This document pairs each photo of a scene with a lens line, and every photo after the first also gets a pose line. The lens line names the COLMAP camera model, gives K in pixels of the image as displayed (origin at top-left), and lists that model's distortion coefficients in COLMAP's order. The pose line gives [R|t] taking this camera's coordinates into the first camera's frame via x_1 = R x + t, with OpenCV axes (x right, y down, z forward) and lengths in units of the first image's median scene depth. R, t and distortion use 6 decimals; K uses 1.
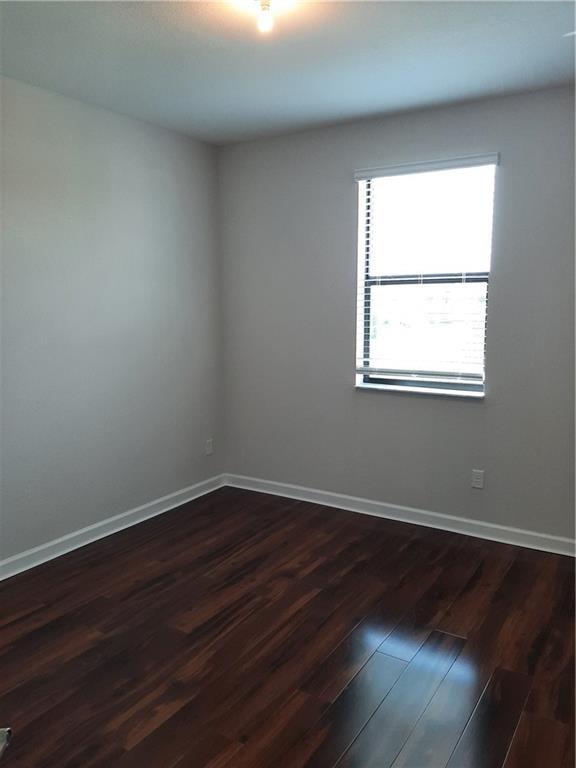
lens RADIAL K [[602.9, 0, 288.0], [0, 602.9, 384.0], [0, 0, 1]] dist [0.068316, -0.117409]
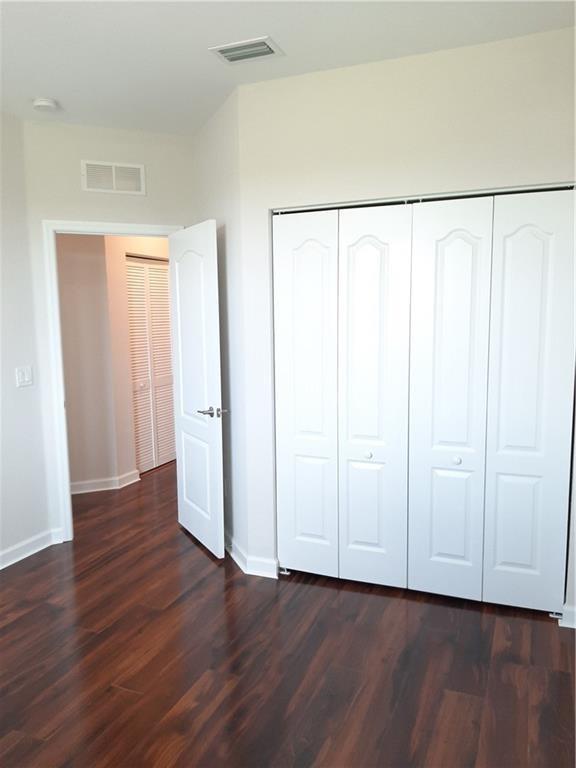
lens RADIAL K [[602.9, 0, 288.0], [0, 602.9, 384.0], [0, 0, 1]] dist [0.068316, -0.117409]
pose [[-0.986595, 0.030363, -0.160339, -0.208977], [-0.011705, 0.966841, 0.255112, -0.233443], [0.162768, 0.253569, -0.953525, 1.764171]]
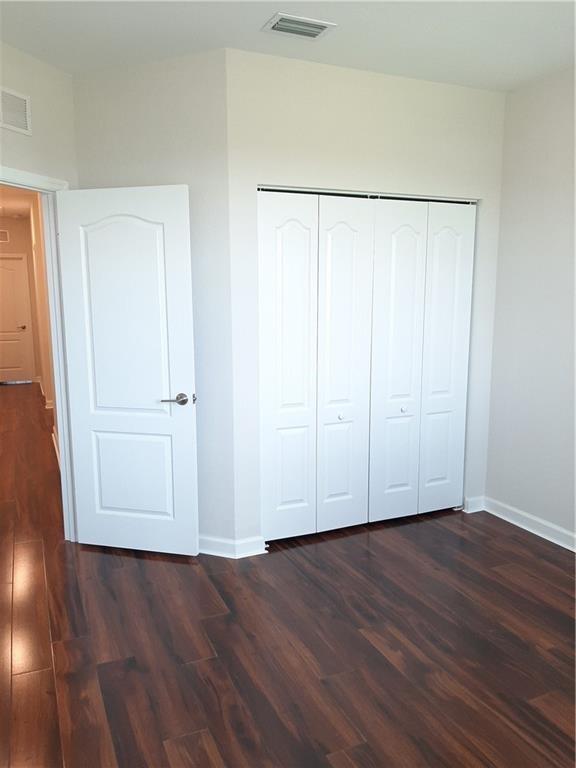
lens RADIAL K [[602.9, 0, 288.0], [0, 602.9, 384.0], [0, 0, 1]] dist [0.068316, -0.117409]
pose [[-0.556593, 0.126548, -0.821091, 0.700720], [-0.116263, 0.966740, 0.227807, -0.154306], [0.822610, 0.222258, -0.523368, 1.235249]]
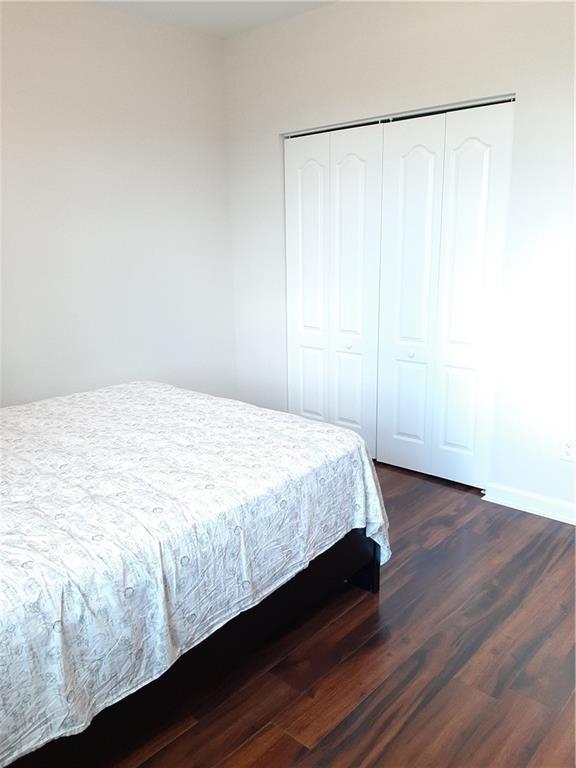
lens RADIAL K [[616.2, 0, 288.0], [0, 616.2, 384.0], [0, 0, 1]] dist [0.076996, -0.003627]
pose [[-0.985863, -0.019581, 0.166406, -0.695370], [0.046368, 0.922478, 0.383254, -0.284083], [-0.161011, 0.385552, -0.908529, 2.093970]]
